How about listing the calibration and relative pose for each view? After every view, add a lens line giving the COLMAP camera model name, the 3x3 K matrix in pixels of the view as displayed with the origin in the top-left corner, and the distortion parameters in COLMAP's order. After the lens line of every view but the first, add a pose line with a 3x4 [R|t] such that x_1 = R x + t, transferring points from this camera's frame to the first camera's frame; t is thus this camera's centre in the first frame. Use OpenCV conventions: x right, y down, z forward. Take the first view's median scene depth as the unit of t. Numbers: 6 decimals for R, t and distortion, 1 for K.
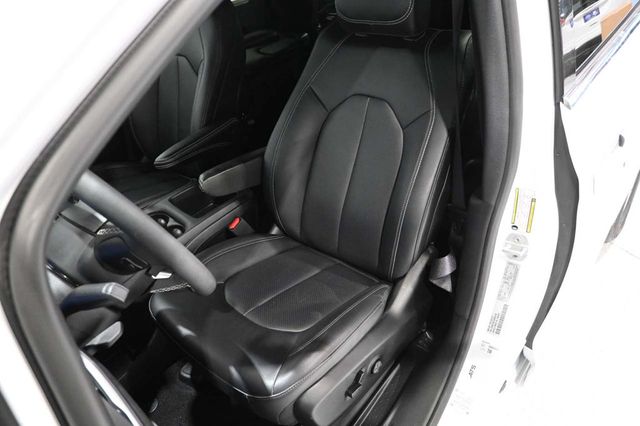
lens RADIAL K [[426.5, 0, 320.0], [0, 426.5, 213.0], [0, 0, 1]] dist [-0.000698, -0.001962]
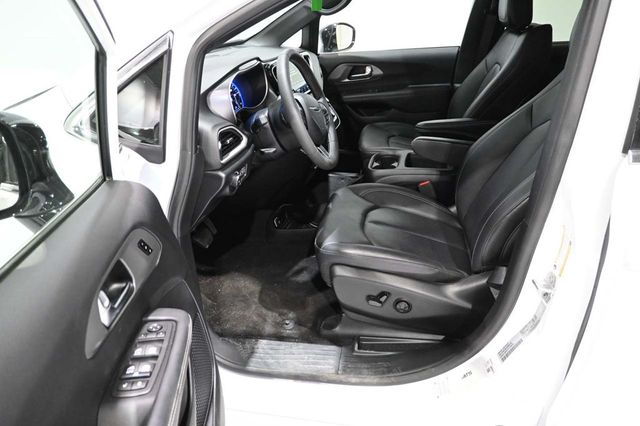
lens RADIAL K [[426.5, 0, 320.0], [0, 426.5, 213.0], [0, 0, 1]] dist [-0.000698, -0.001962]
pose [[0.503142, 0.474740, -0.722128, 0.638047], [-0.511117, 0.837259, 0.194309, 0.011822], [0.696855, 0.271327, 0.663909, -0.059135]]
